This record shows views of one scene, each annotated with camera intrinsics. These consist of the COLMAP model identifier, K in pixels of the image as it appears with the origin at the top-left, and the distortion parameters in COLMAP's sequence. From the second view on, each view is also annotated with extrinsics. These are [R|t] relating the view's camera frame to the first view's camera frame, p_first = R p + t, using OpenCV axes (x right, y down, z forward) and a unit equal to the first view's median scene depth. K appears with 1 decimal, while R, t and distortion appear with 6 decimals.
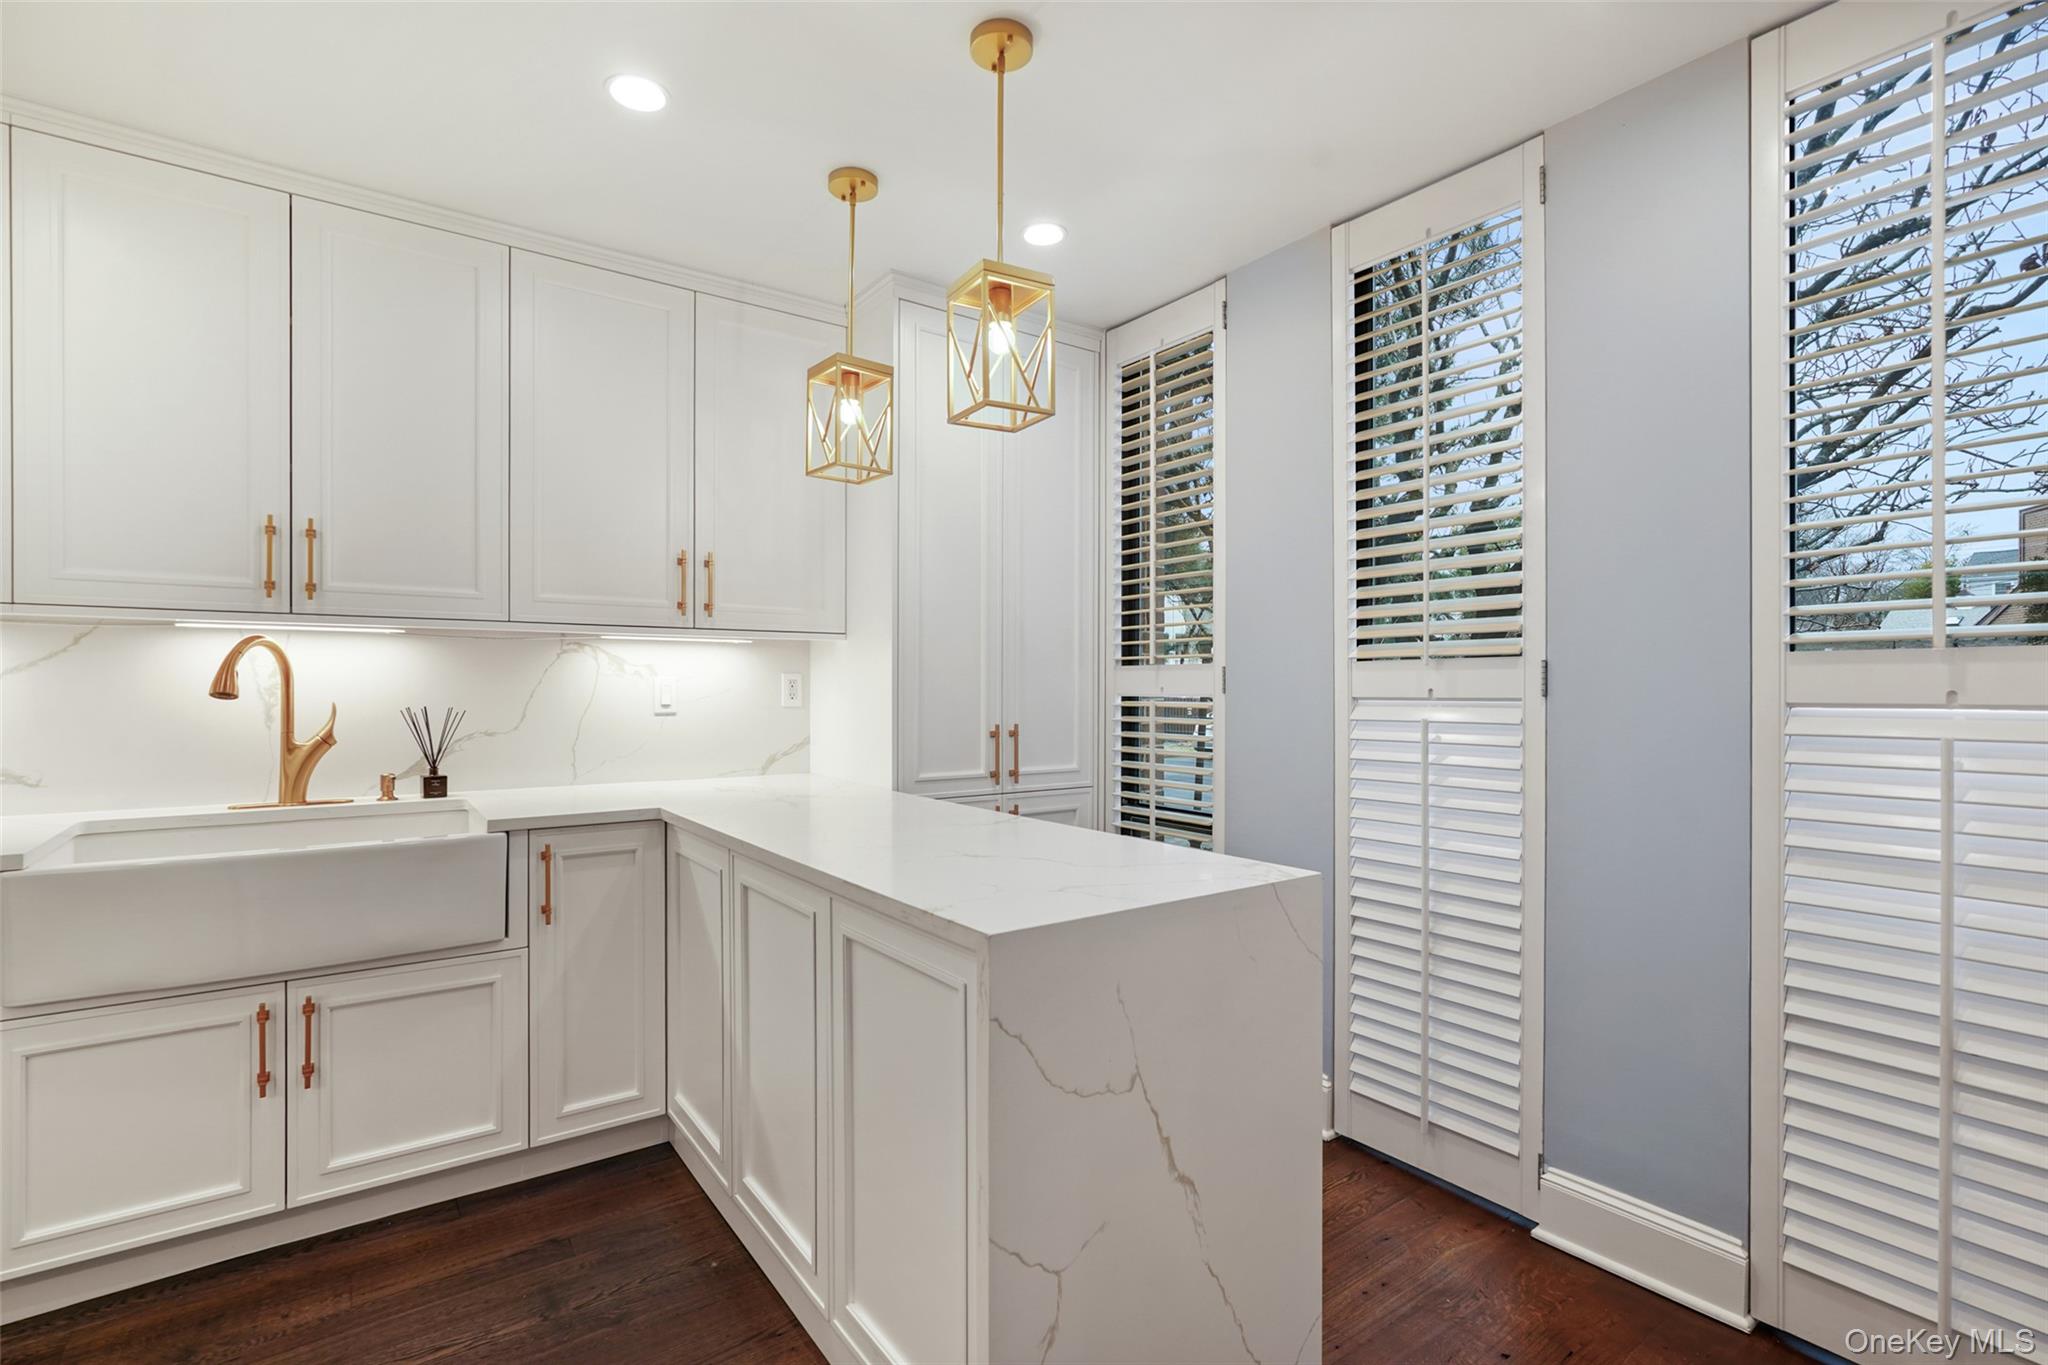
lens RADIAL K [[943.5, 0, 1028.3], [0, 943.5, 688.8], [0, 0, 1]] dist [0.003732, 0.000455]
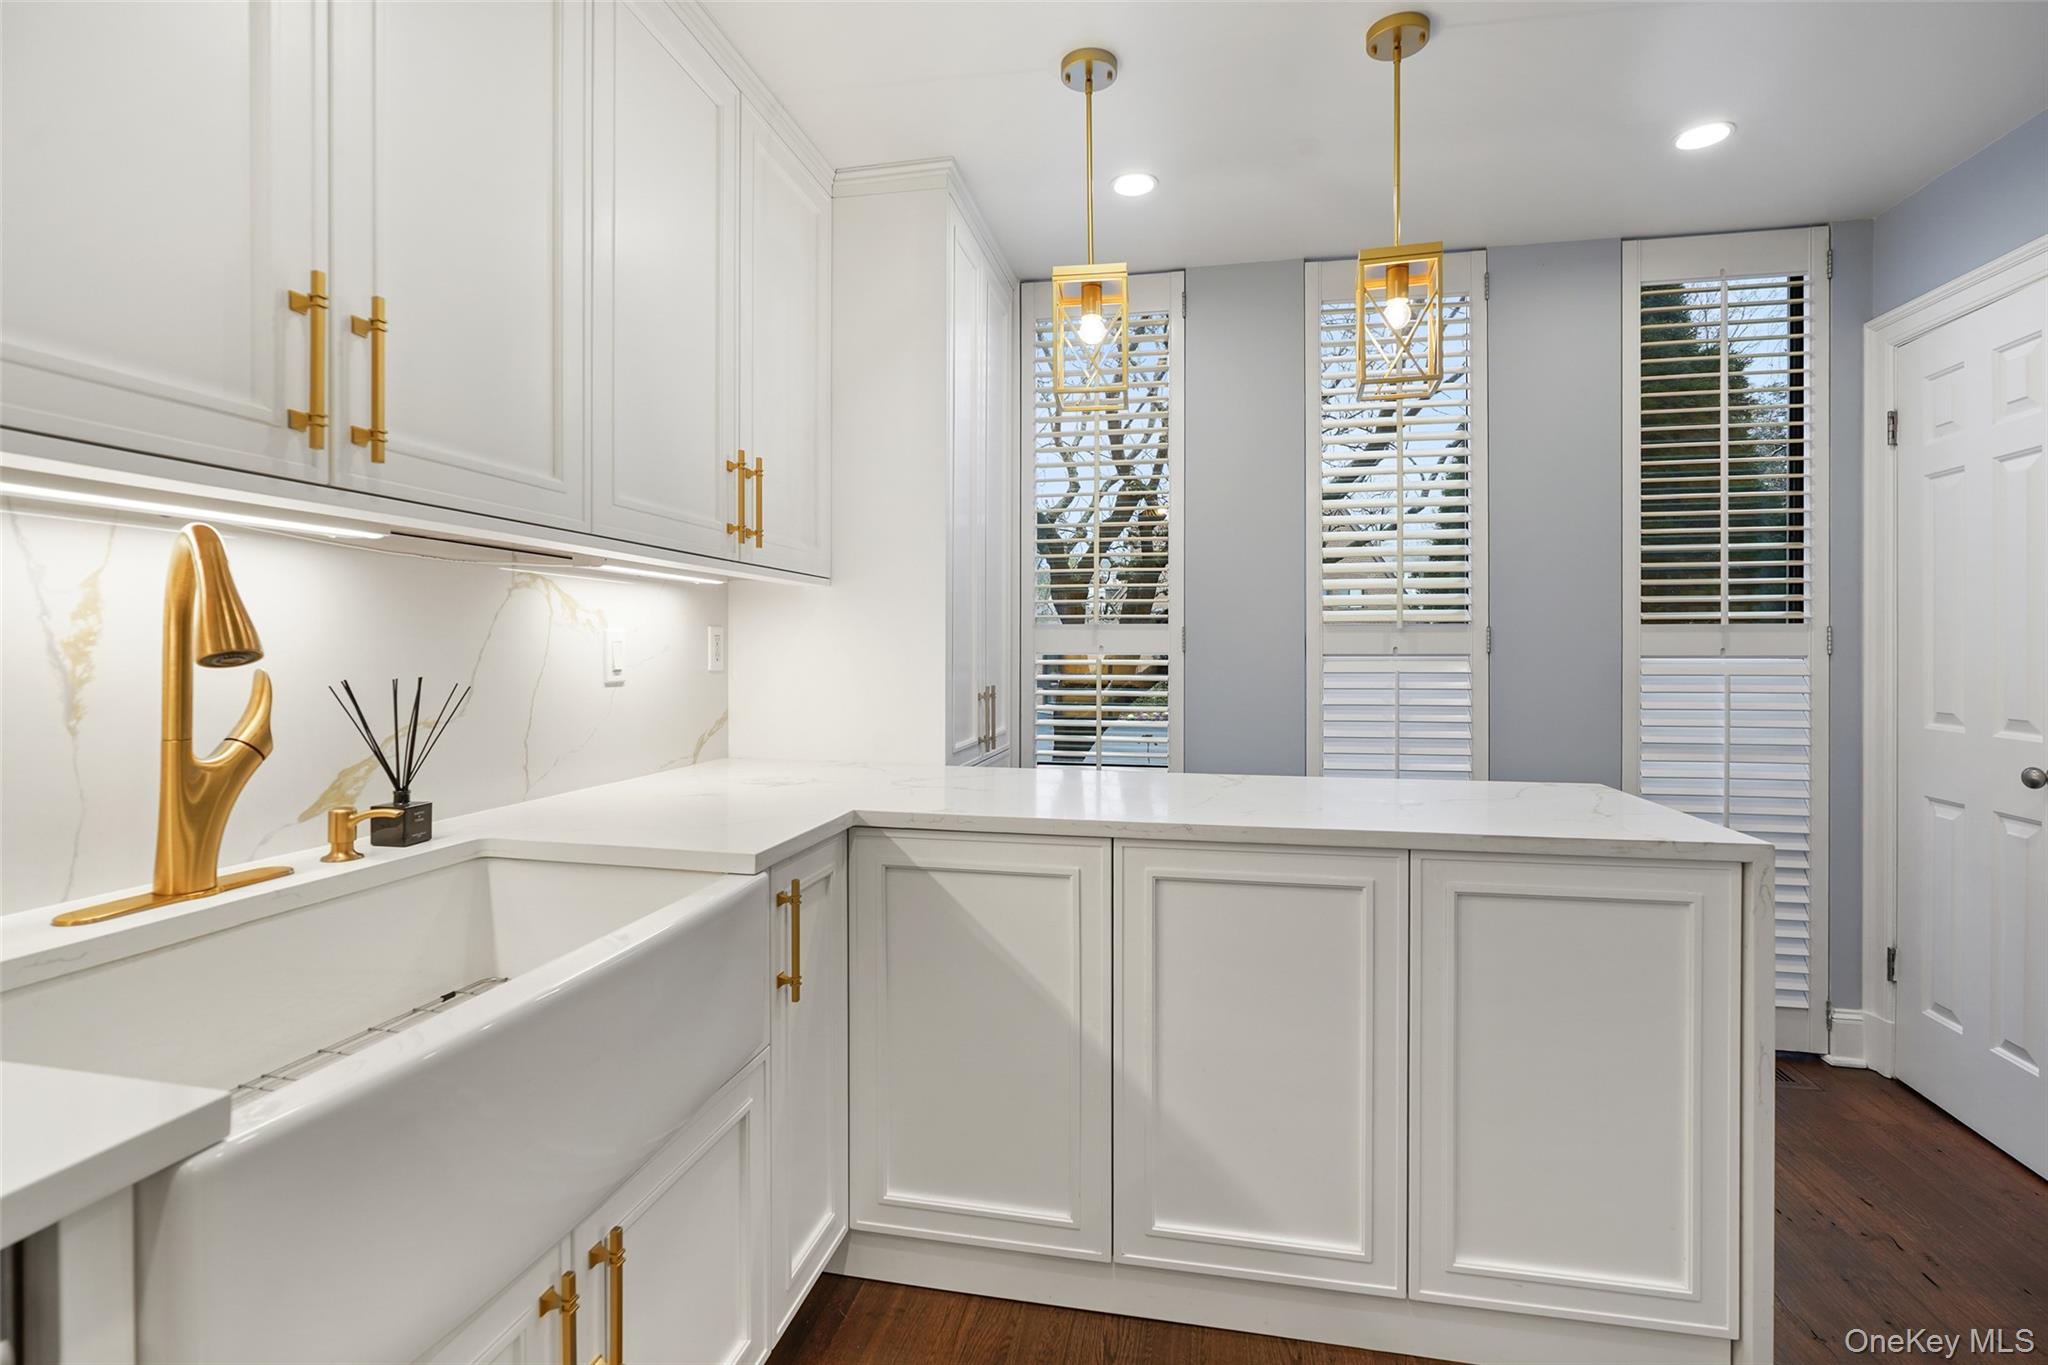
lens RADIAL K [[943.5, 0, 1026.7], [0, 943.5, 646.7], [0, 0, 1]] dist [0.003732, 0.000455]
pose [[0.738622, 0.001911, 0.674117, -0.731135], [0.001694, 0.999988, -0.004691, 0.004454], [-0.674117, 0.004607, 0.738610, 0.352260]]
